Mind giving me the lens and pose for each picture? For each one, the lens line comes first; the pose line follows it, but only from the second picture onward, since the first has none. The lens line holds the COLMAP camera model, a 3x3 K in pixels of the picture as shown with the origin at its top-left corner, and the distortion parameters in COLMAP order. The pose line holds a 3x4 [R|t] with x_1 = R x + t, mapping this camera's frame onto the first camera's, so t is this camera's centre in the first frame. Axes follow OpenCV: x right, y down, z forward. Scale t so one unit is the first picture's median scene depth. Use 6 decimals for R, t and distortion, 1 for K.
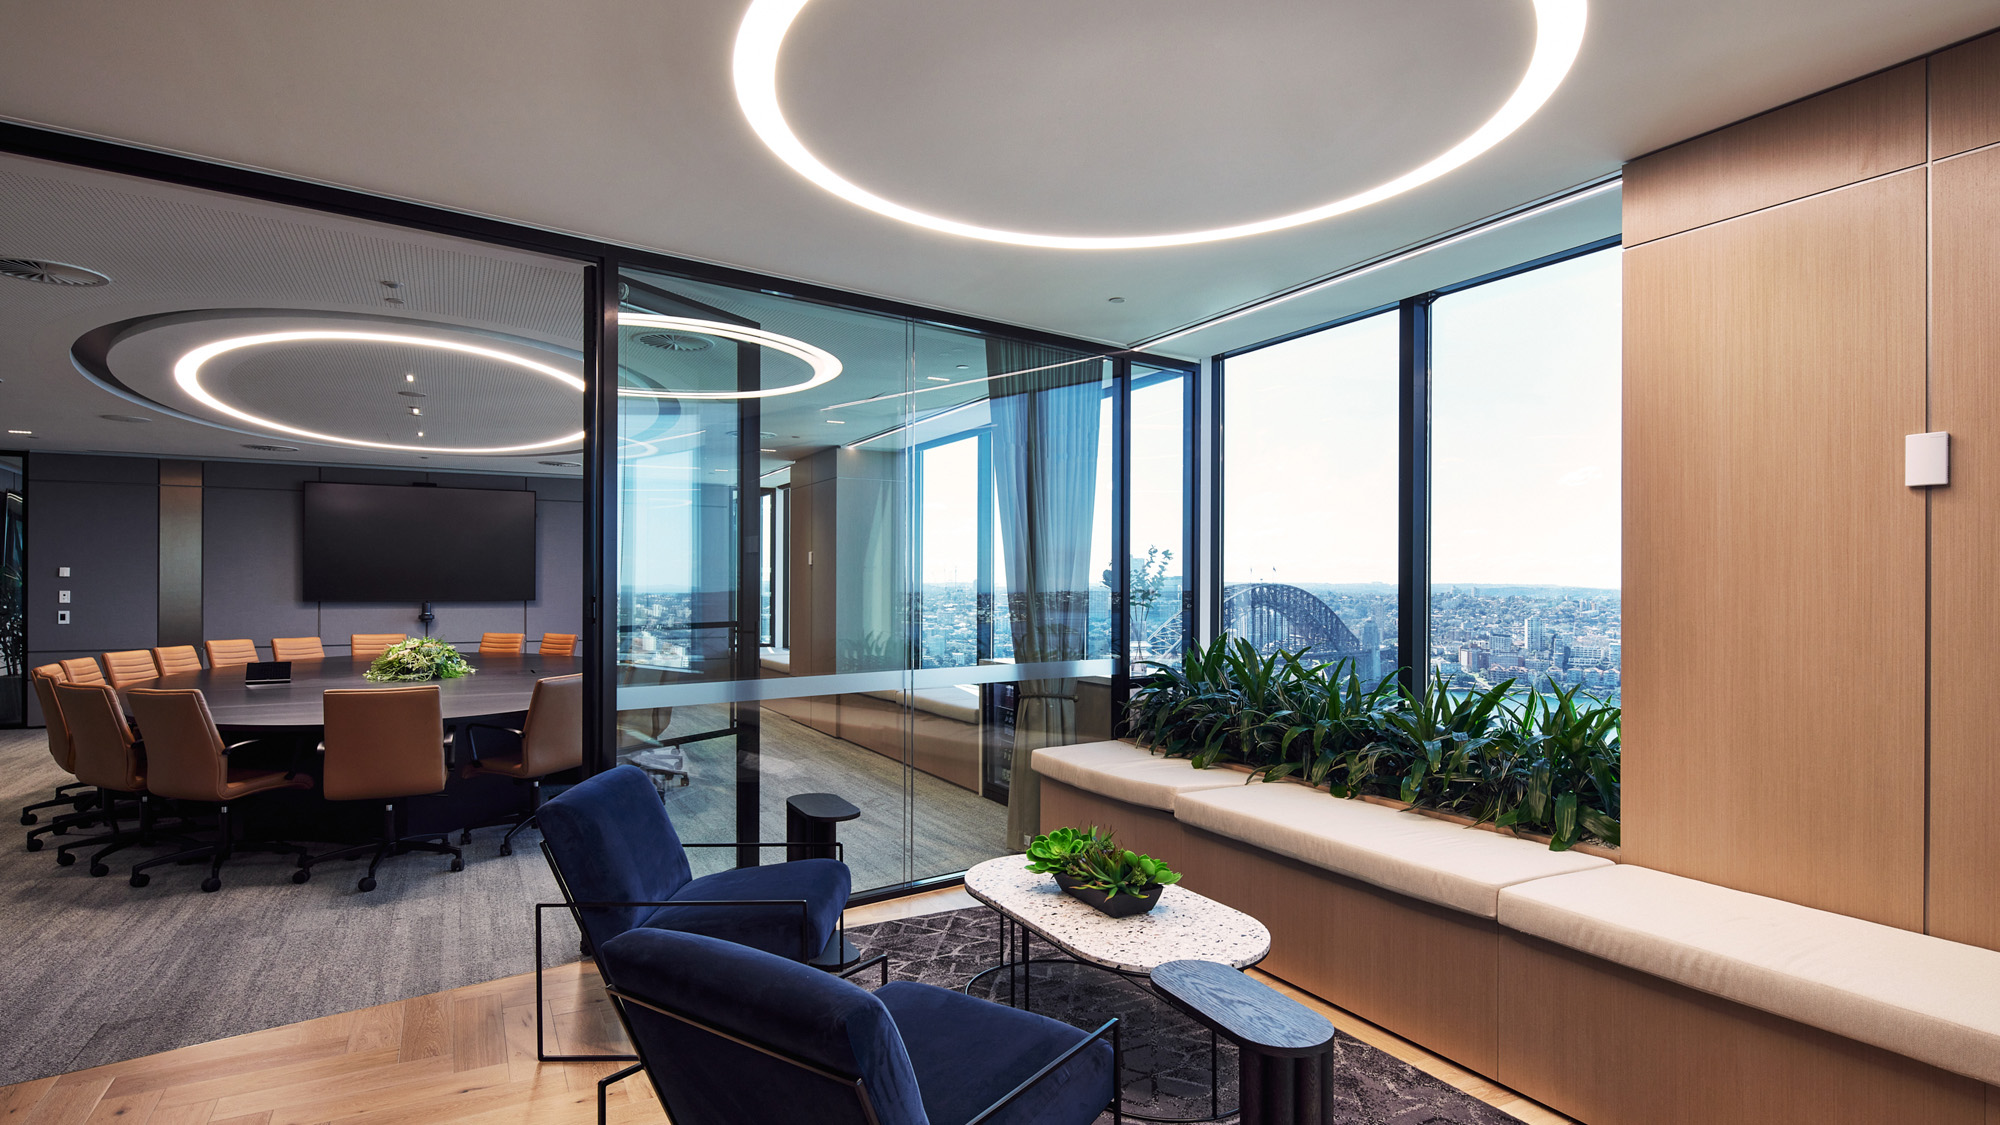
lens RADIAL K [[1008.8, 0, 1003.0], [0, 1008.8, 587.6], [0, 0, 1]] dist [-0.000391, -0.000246]
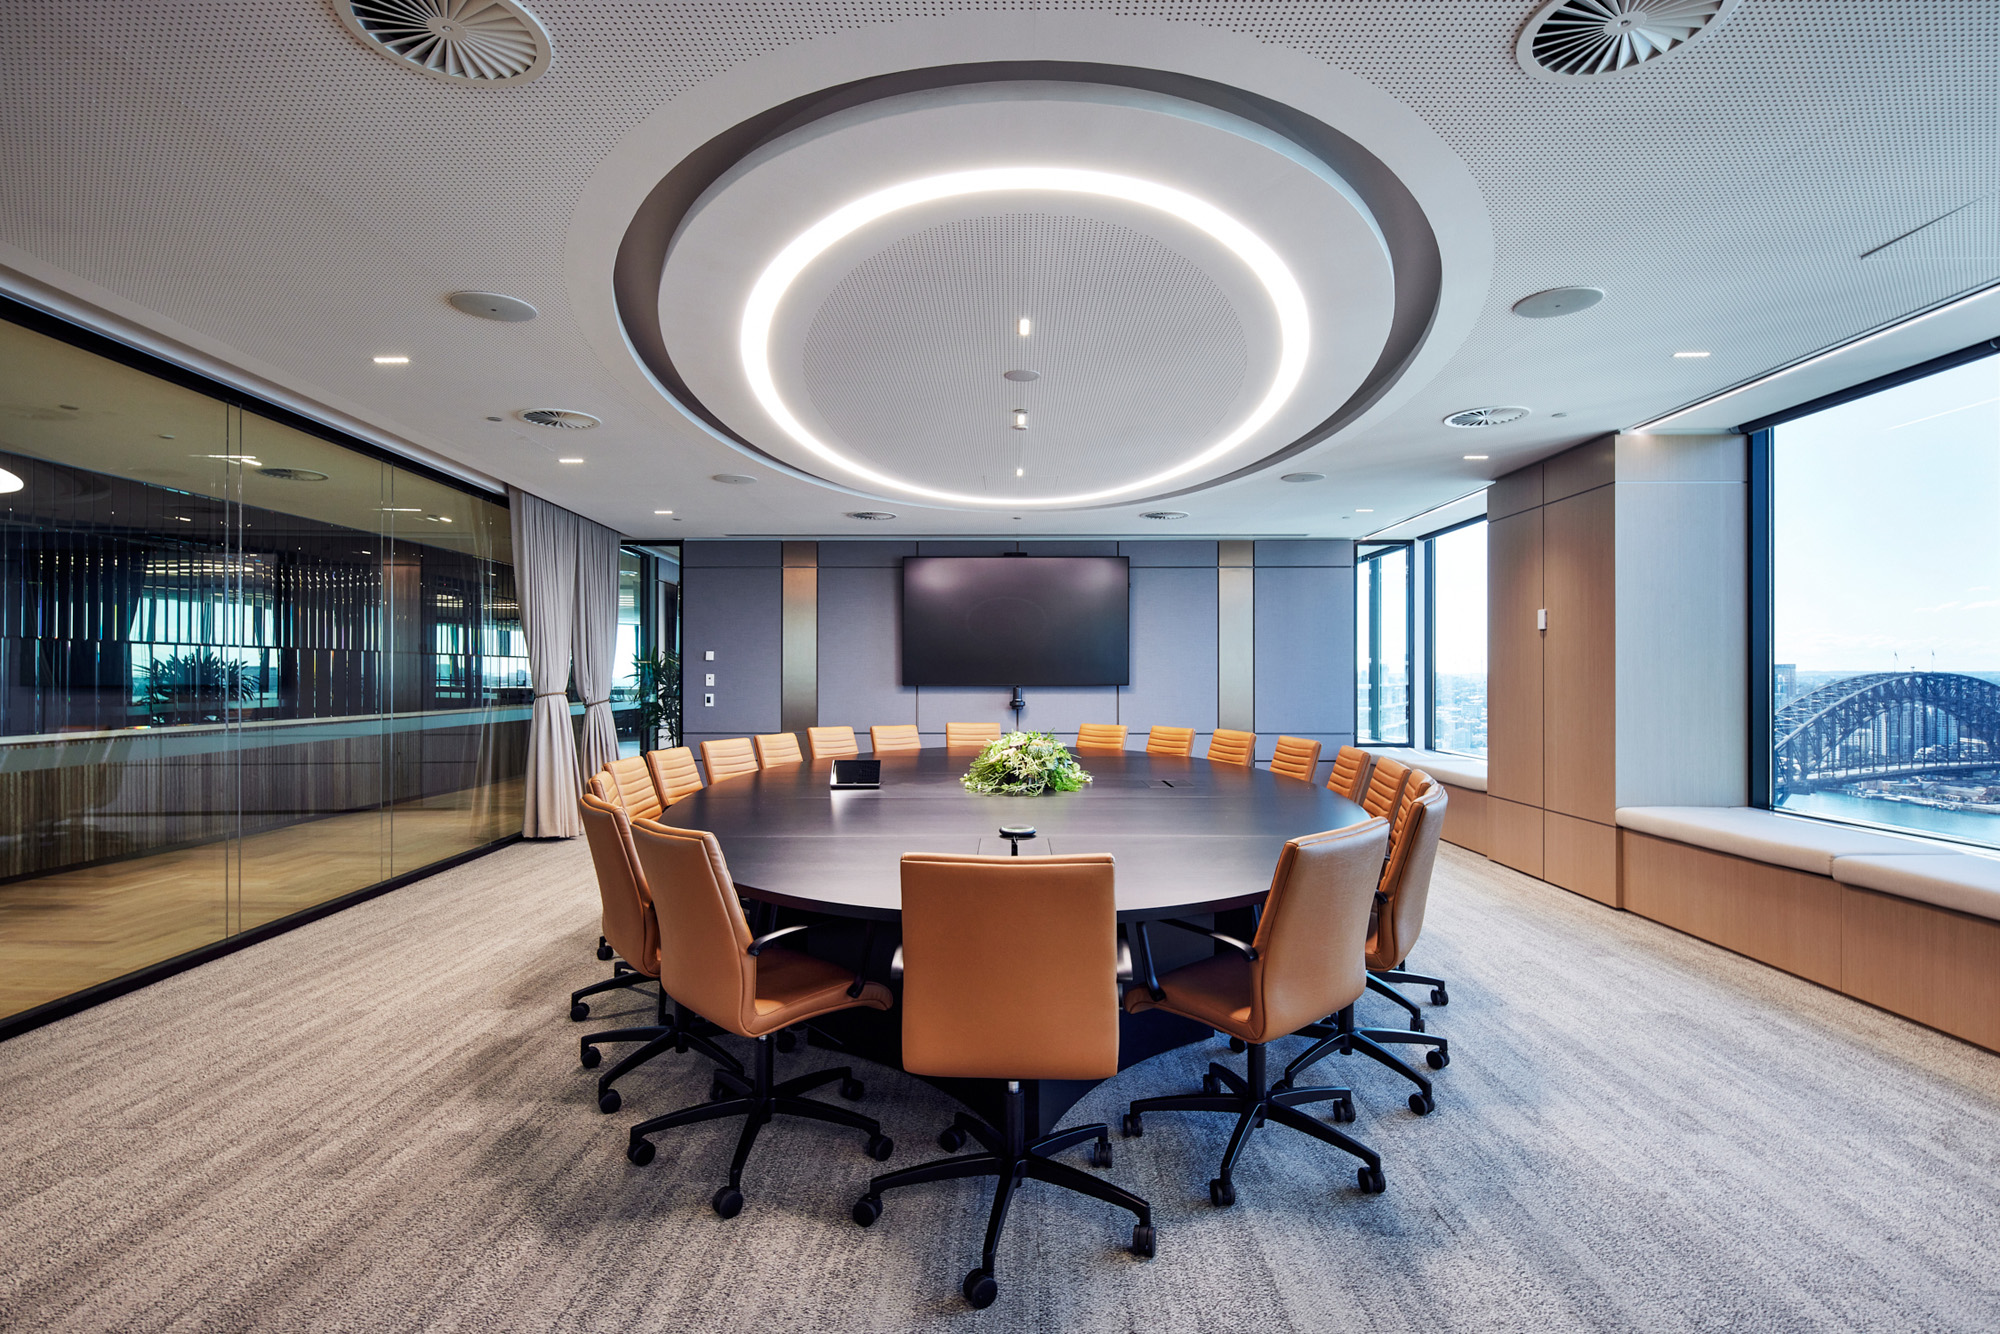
lens RADIAL K [[917.3, 0, 1002.0], [0, 917.3, 675.5], [0, 0, 1]] dist [0.000188, -0.000317]
pose [[0.871715, -0.004325, -0.489994, -0.375330], [0.001893, 0.999983, -0.005459, 0.017759], [0.490010, 0.003831, 0.871709, 0.578792]]
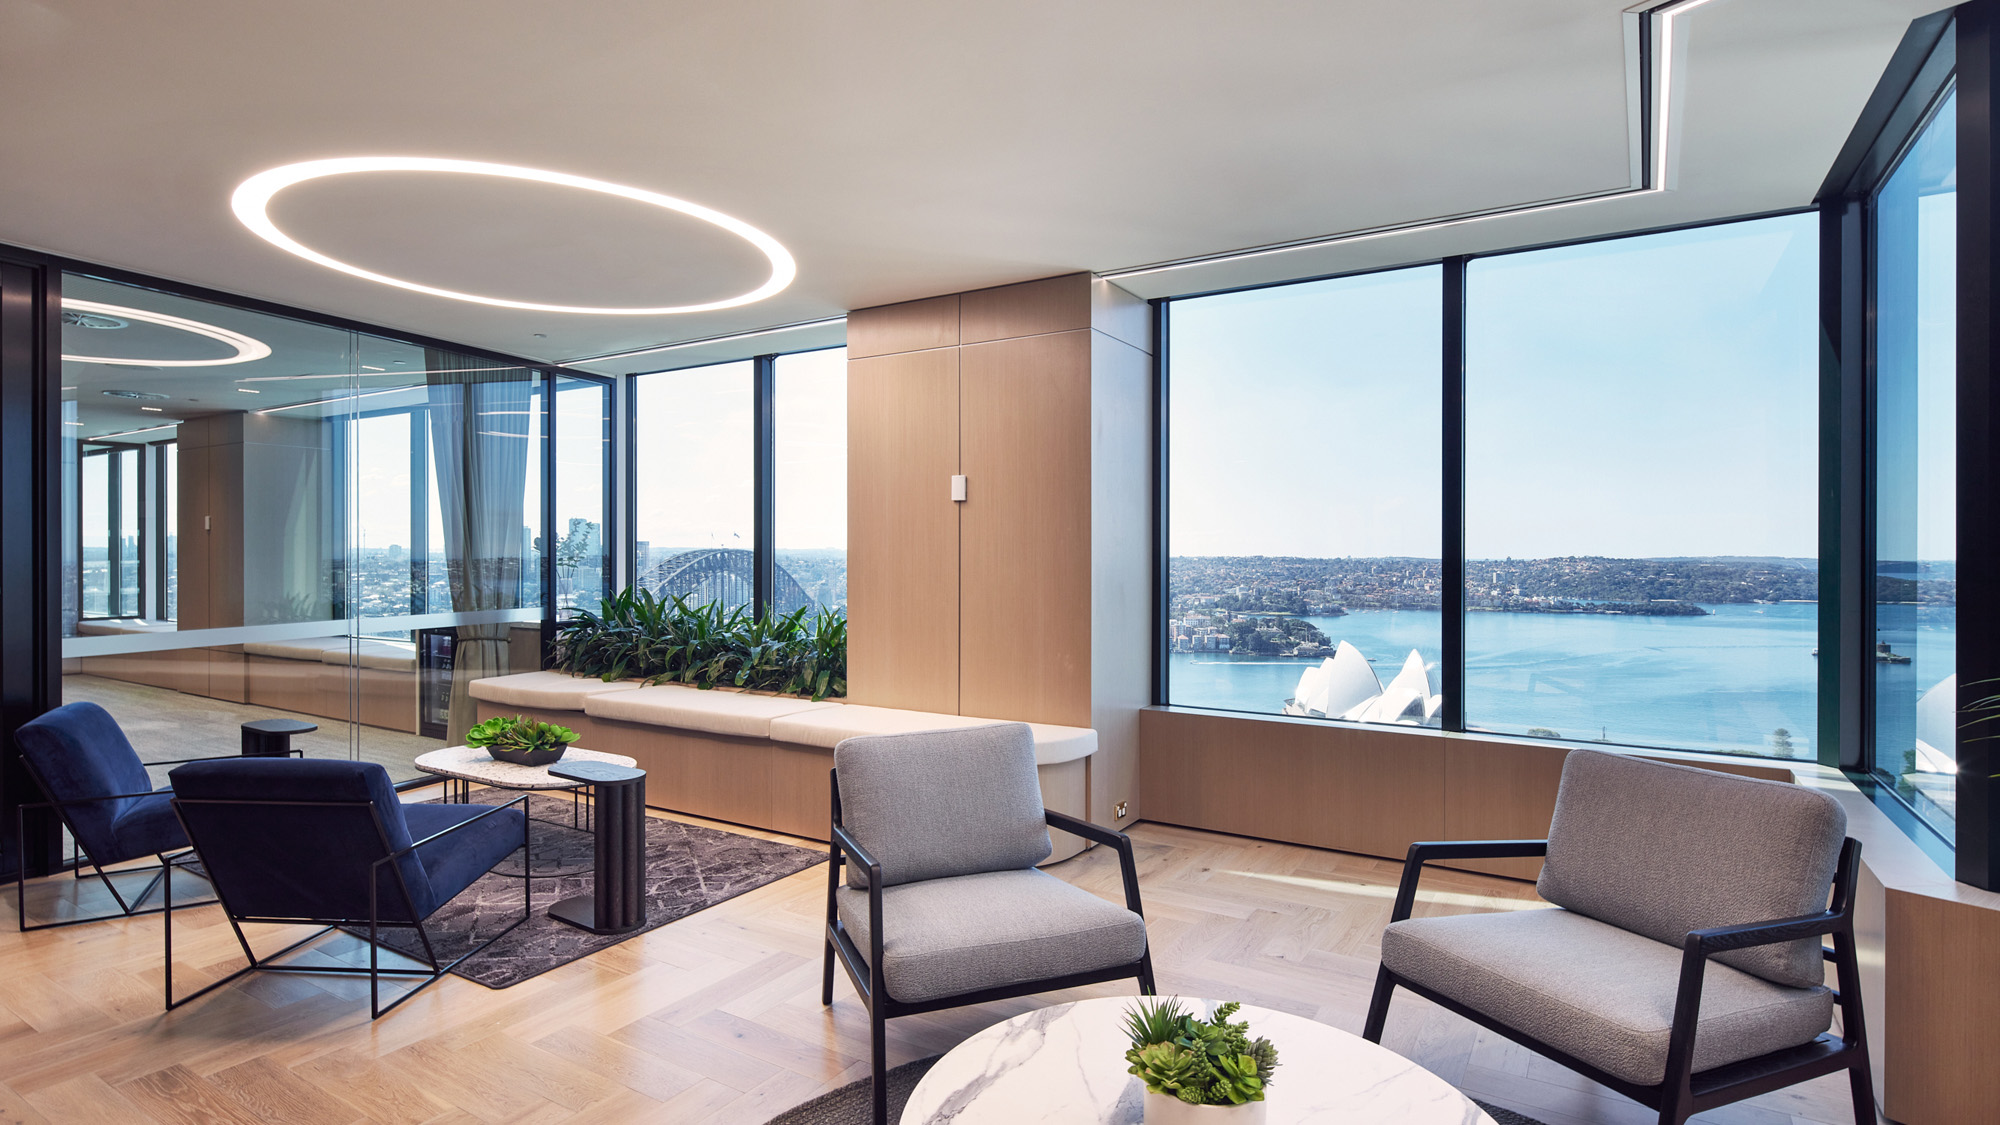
lens RADIAL K [[990.0, 0, 1010.7], [0, 990.0, 559.5], [0, 0, 1]] dist [-0.001184, -0.000841]
pose [[0.862053, -0.005589, 0.506787, -0.013051], [0.002293, 0.999972, 0.007128, 0.002672], [-0.506812, -0.004983, 0.862042, -0.376086]]
